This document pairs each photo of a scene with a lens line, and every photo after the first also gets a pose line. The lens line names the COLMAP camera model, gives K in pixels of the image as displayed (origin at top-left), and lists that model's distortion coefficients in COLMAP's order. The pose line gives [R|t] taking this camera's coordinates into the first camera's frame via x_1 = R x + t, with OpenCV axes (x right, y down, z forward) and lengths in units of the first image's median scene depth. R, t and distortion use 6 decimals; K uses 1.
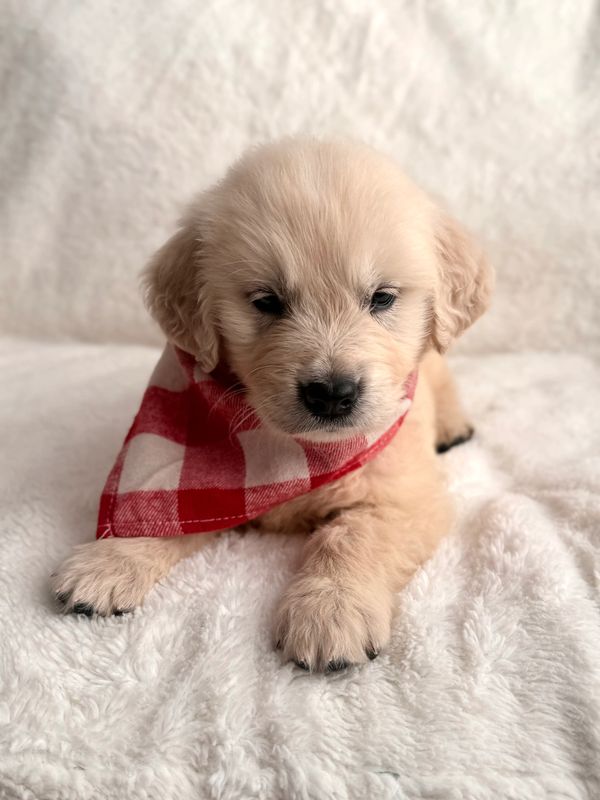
lens RADIAL K [[802.6, 0, 299.6], [0, 802.6, 350.6], [0, 0, 1]] dist [-0.003595, -0.101224]
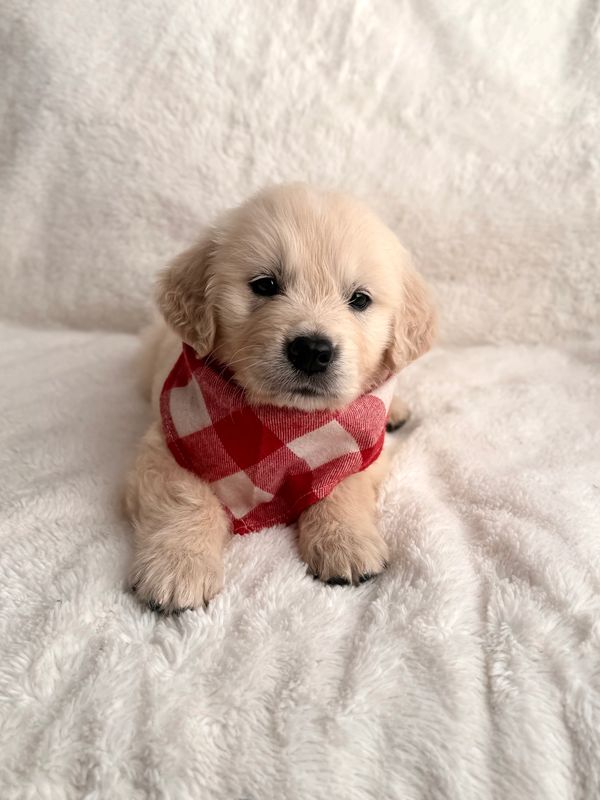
lens RADIAL K [[802.6, 0, 299.6], [0, 802.6, 350.6], [0, 0, 1]] dist [-0.003595, -0.101224]
pose [[0.998307, 0.011832, -0.056952, 0.088257], [-0.008369, 0.998124, 0.060650, -0.051917], [0.057563, -0.060071, 0.996533, -0.008143]]
